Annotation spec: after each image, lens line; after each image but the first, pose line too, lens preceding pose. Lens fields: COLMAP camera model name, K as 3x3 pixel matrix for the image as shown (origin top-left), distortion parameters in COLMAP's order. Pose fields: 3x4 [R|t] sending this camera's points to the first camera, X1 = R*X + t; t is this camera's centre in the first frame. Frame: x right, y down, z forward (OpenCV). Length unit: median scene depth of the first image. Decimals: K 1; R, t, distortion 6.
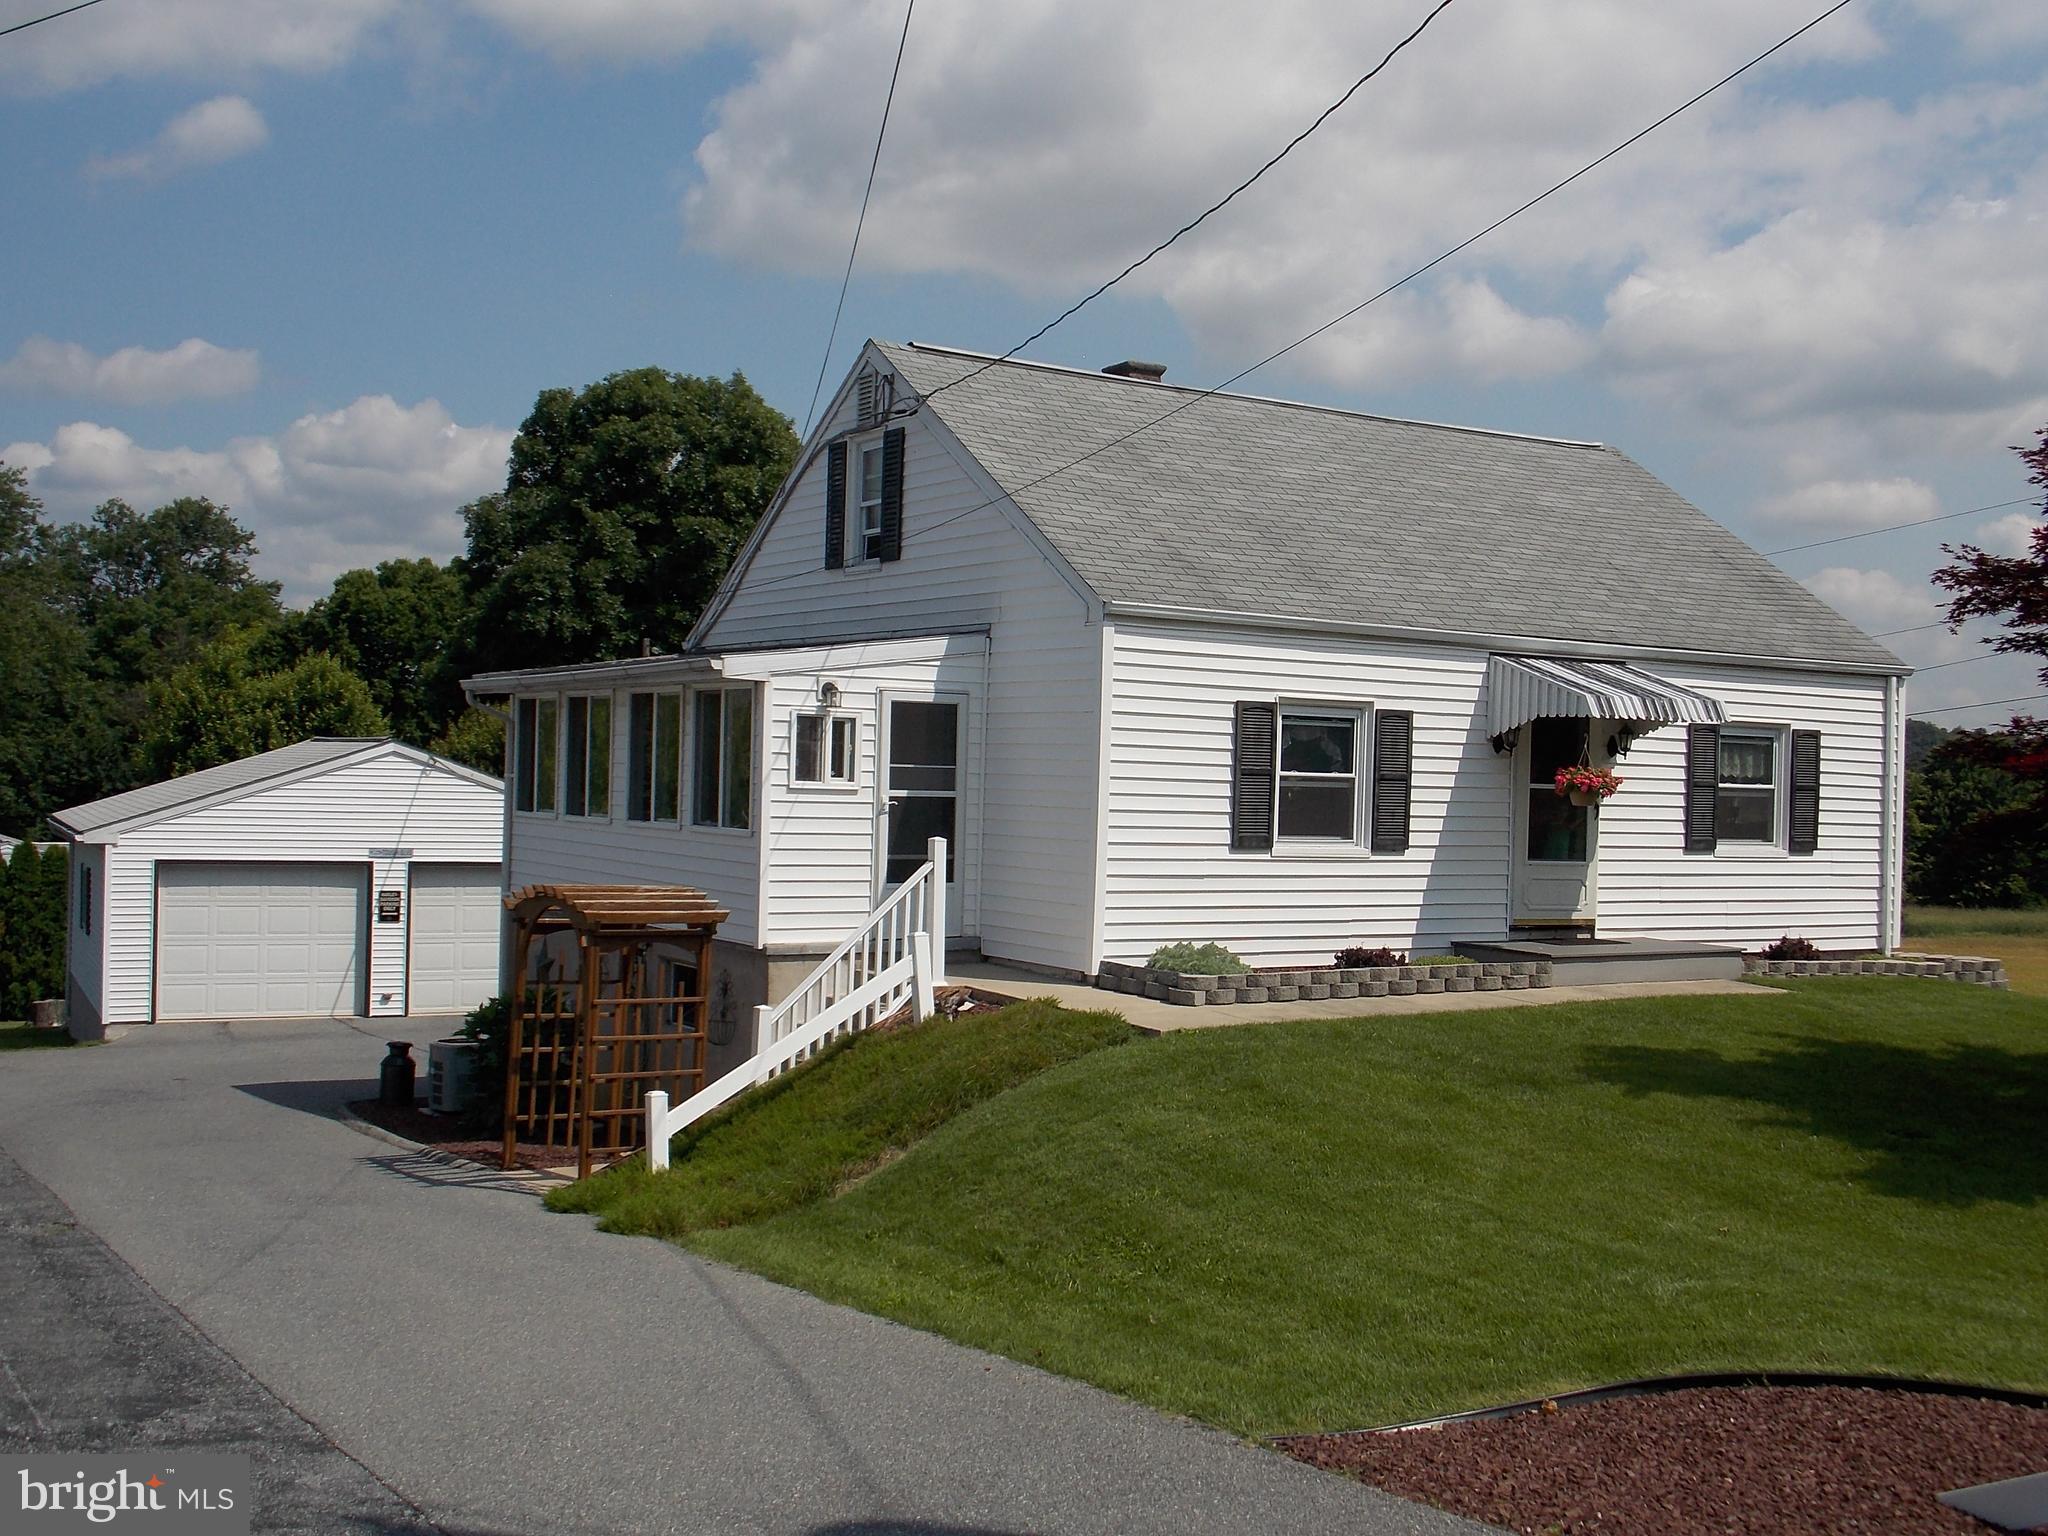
lens RADIAL K [[2173.6, 0, 1019.9], [0, 2173.6, 765.7], [0, 0, 1]] dist [0.009639, 0.000000]
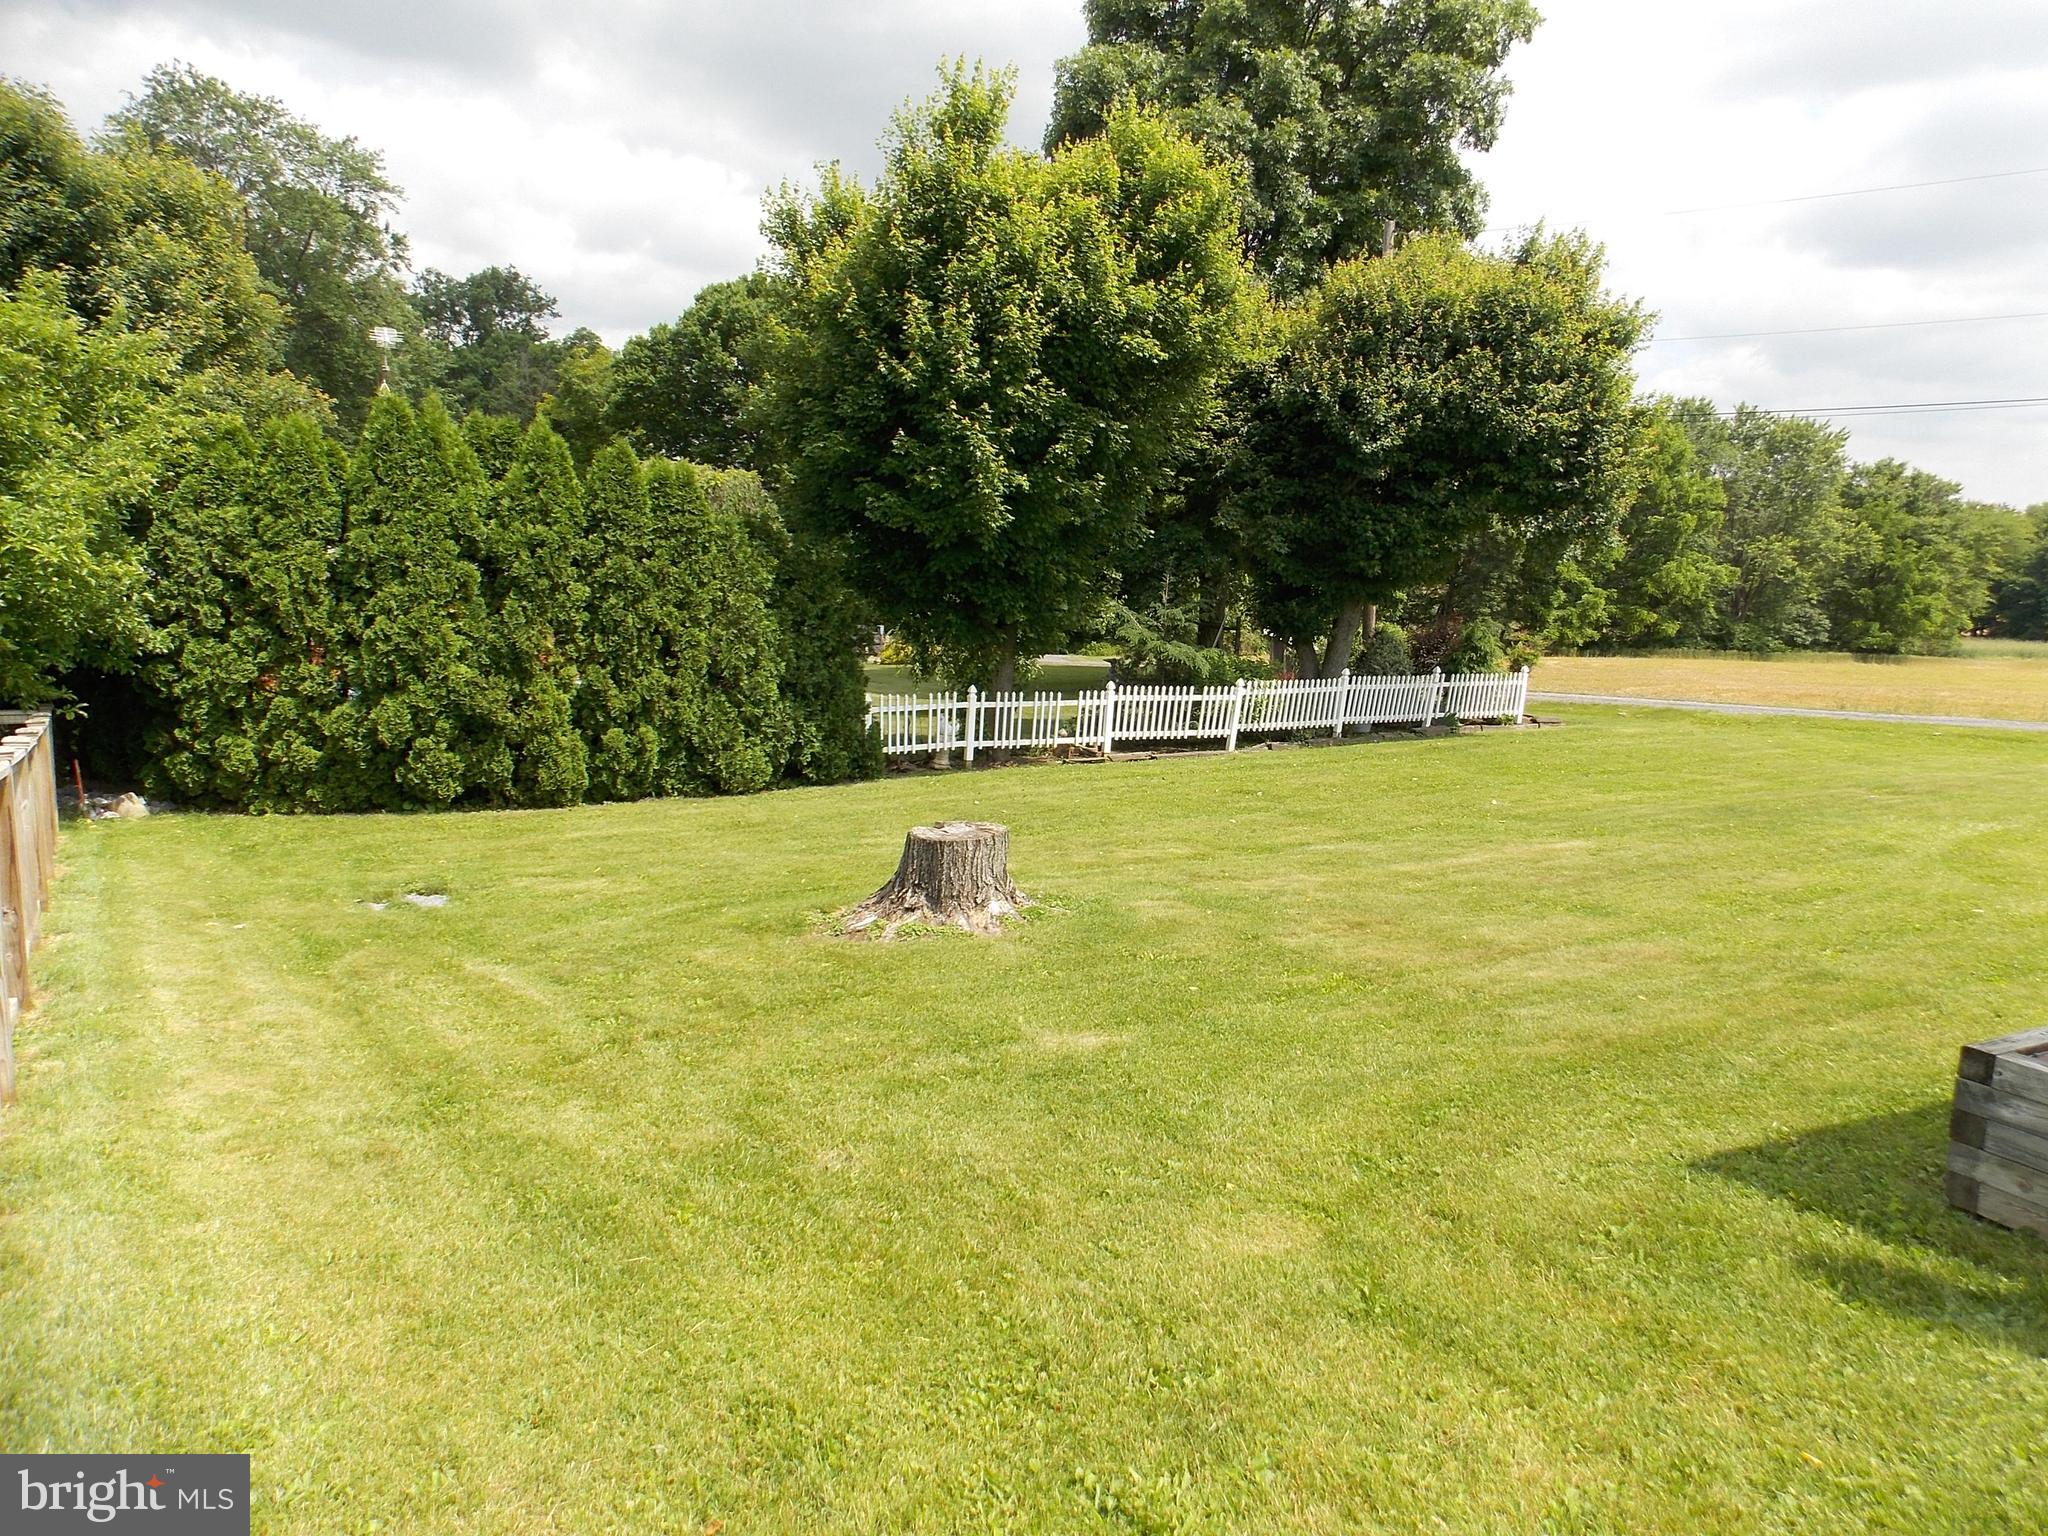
lens RADIAL K [[1349.0, 0, 1032.7], [0, 1349.0, 776.4], [0, 0, 1]] dist [-0.007996, 0.005532]
pose [[0.998835, 0.005204, 0.047982, -1.056388], [-0.013265, 0.985485, 0.169242, 0.156704], [-0.046405, -0.169681, 0.984406, 1.907884]]
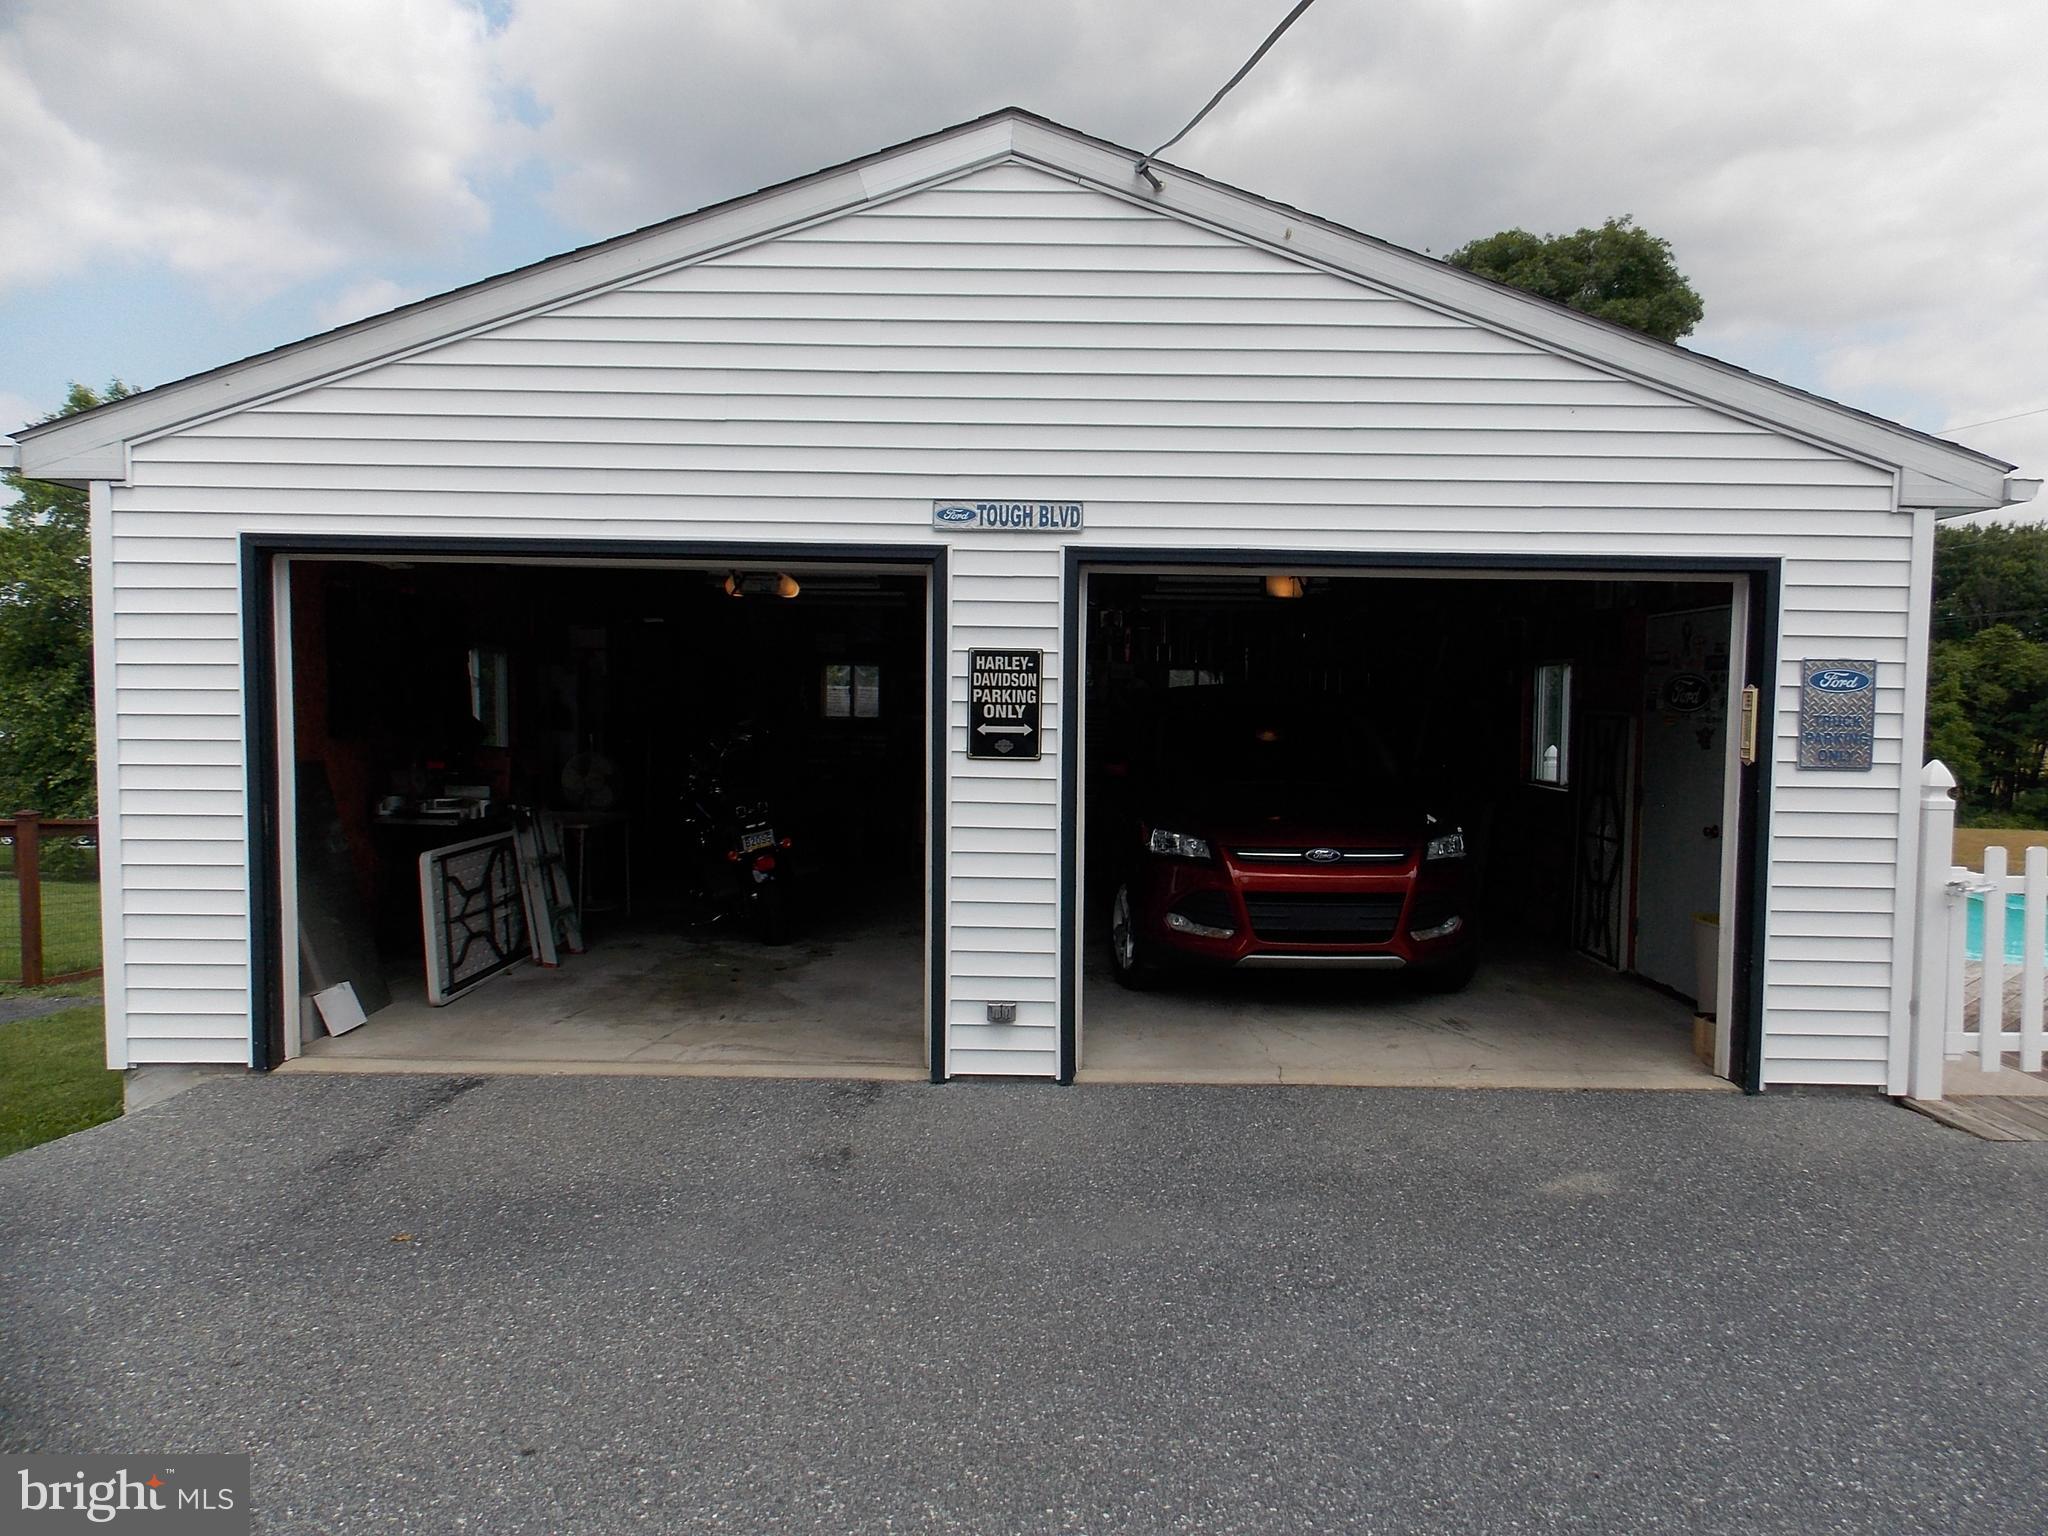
lens RADIAL K [[1349.0, 0, 1028.3], [0, 1349.0, 749.4], [0, 0, 1]] dist [-0.007996, 0.005532]
pose [[0.889968, 0.002233, -0.456018, -0.340857], [0.012250, 0.999510, 0.028800, 0.108922], [0.455859, -0.031218, 0.889505, 1.396767]]
